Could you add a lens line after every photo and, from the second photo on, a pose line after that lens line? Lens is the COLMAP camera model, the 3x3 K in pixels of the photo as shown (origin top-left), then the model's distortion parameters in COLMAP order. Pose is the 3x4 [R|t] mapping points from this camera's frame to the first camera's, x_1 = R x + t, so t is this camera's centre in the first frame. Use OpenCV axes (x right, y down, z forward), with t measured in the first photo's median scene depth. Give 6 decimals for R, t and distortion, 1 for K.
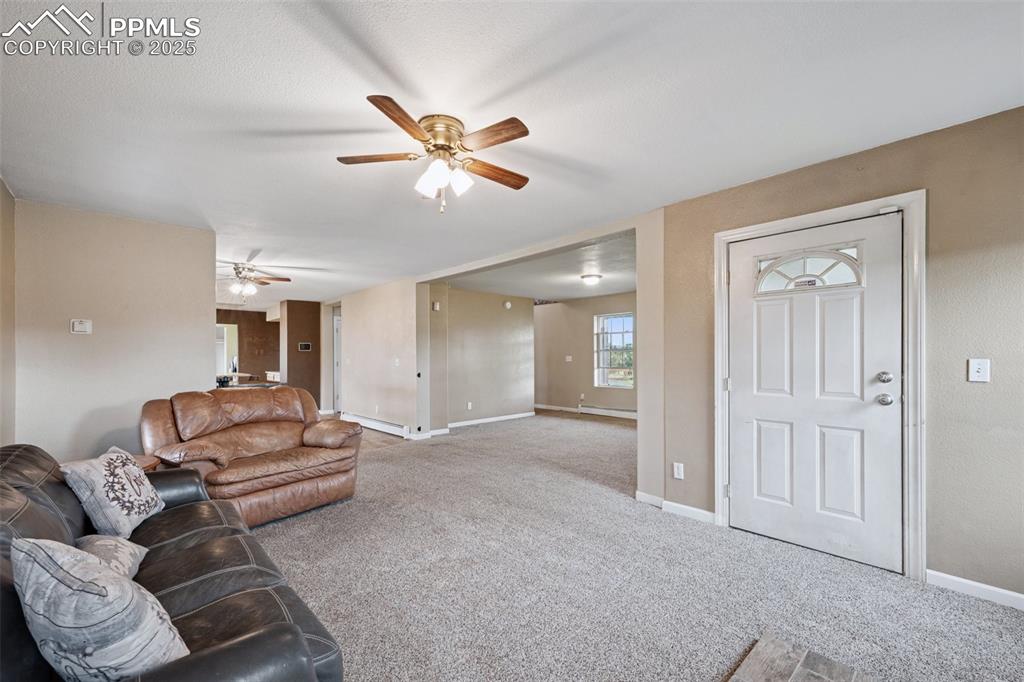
lens RADIAL K [[421.6, 0, 515.7], [0, 421.6, 351.8], [0, 0, 1]] dist [0.001741, 0.000588]
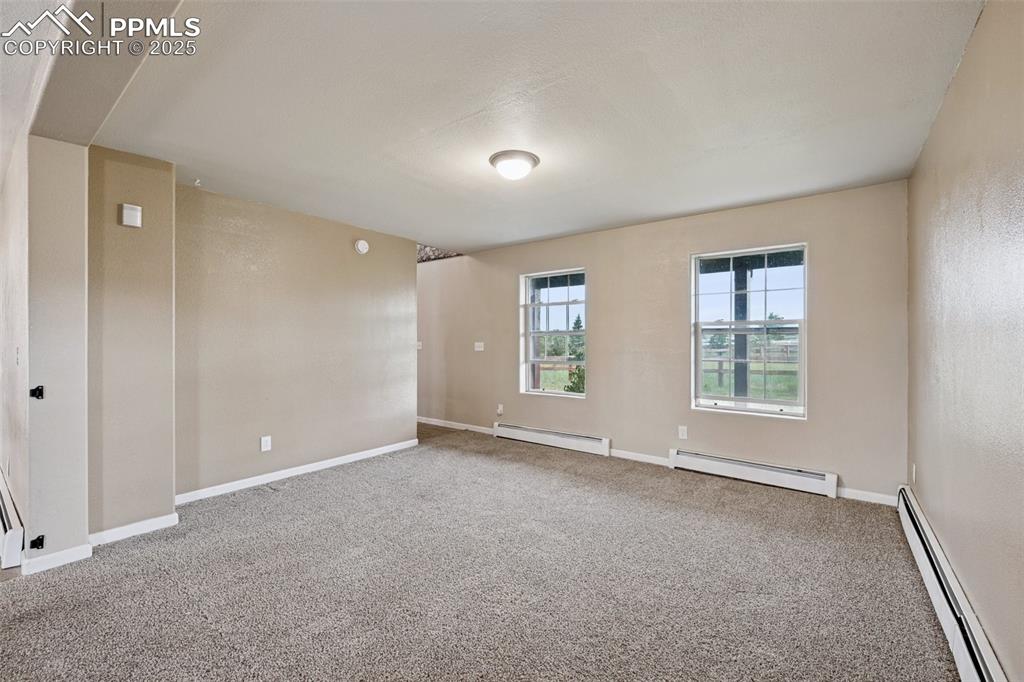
lens RADIAL K [[421.6, 0, 516.6], [0, 421.6, 342.2], [0, 0, 1]] dist [0.001741, 0.000588]
pose [[0.984692, 0.005549, 0.174214, 0.078037], [-0.006940, 0.999949, 0.007376, 0.005379], [-0.174165, -0.008472, 0.984680, 0.414845]]
